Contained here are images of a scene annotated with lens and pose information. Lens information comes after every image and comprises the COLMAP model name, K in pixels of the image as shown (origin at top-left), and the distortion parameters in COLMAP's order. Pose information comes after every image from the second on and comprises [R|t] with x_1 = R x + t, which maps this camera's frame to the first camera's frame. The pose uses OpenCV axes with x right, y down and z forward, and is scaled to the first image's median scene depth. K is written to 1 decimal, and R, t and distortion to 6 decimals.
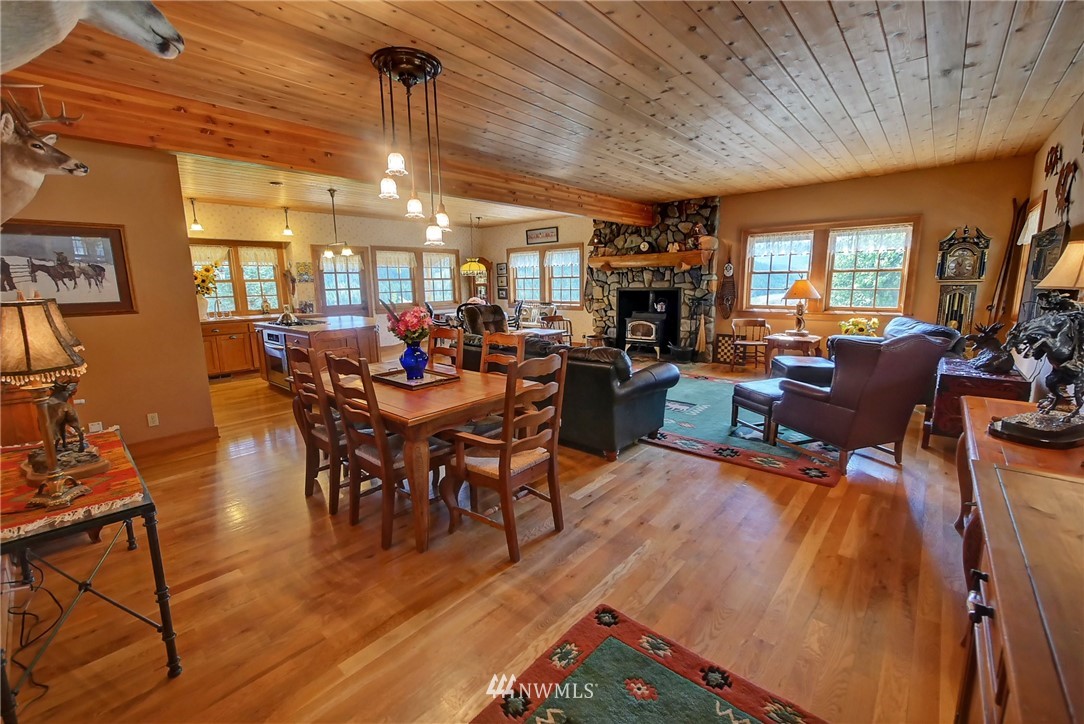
lens RADIAL K [[447.0, 0, 545.5], [0, 447.0, 355.1], [0, 0, 1]] dist [-0.010167, 0.000183]
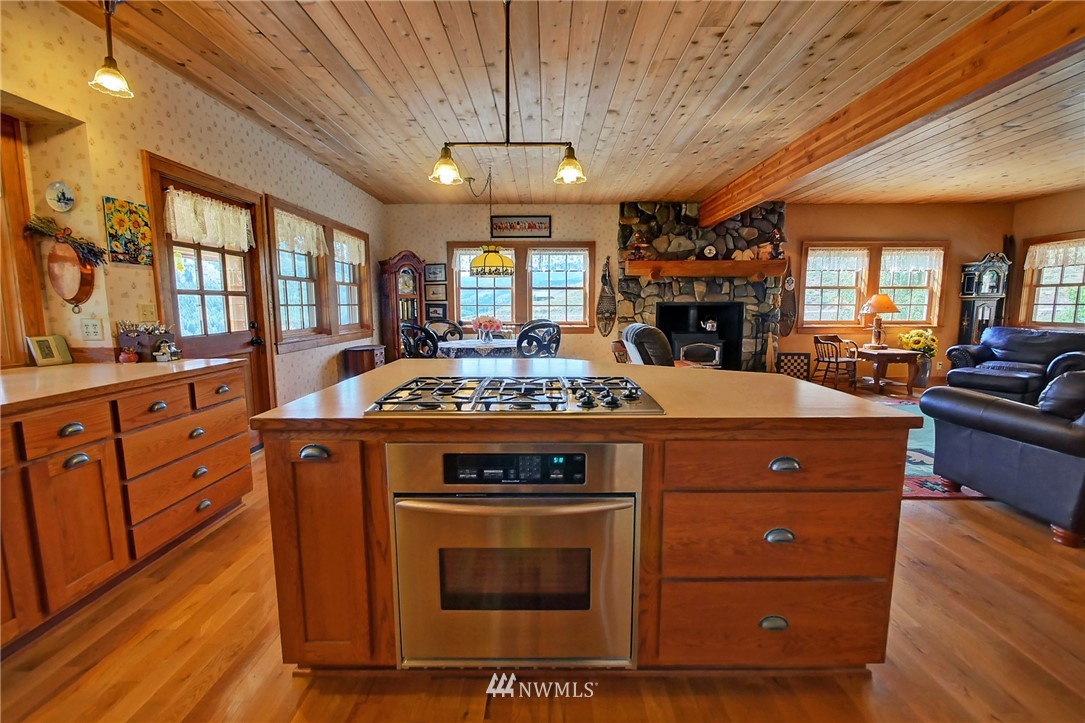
lens RADIAL K [[447.4, 0, 546.0], [0, 447.4, 357.7], [0, 0, 1]] dist [-0.010167, 0.000183]
pose [[0.753101, -0.061888, 0.654988, -0.533875], [0.097524, 0.995068, -0.018111, -0.063541], [-0.650637, 0.077516, 0.755422, 0.582574]]
